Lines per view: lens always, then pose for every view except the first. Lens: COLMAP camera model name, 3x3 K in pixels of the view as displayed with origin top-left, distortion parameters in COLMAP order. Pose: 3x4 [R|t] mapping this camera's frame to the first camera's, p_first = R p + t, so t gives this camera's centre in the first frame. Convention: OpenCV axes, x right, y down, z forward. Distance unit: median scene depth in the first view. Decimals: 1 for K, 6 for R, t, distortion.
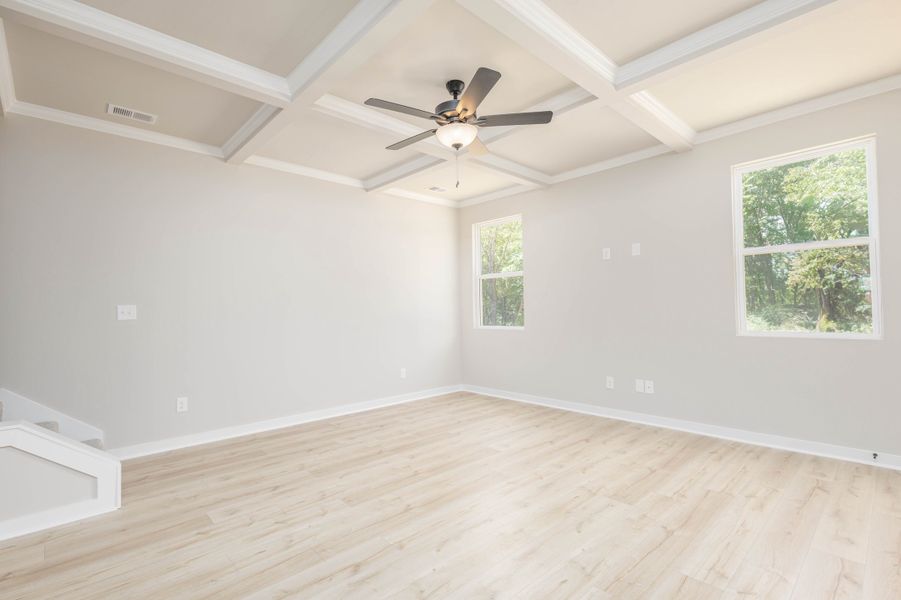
lens RADIAL K [[417.1, 0, 446.7], [0, 417.1, 301.1], [0, 0, 1]] dist [0.001383, -0.000253]
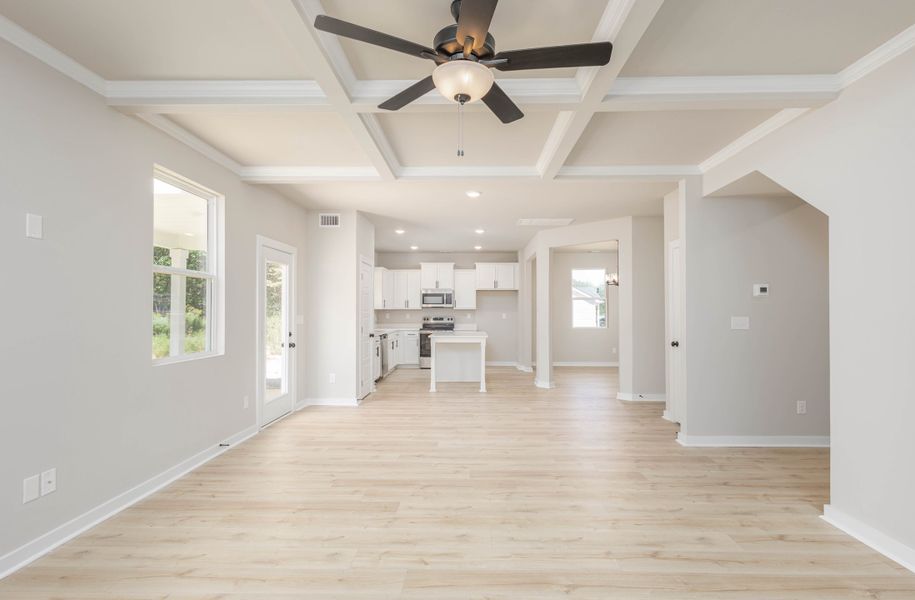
lens RADIAL K [[435.5, 0, 462.3], [0, 435.5, 300.3], [0, 0, 1]] dist [0.009393, -0.000882]
pose [[-0.726022, 0.033875, 0.686836, -0.407559], [-0.005594, 0.998462, -0.055158, -0.004972], [-0.687648, -0.043889, -0.724716, 1.349769]]
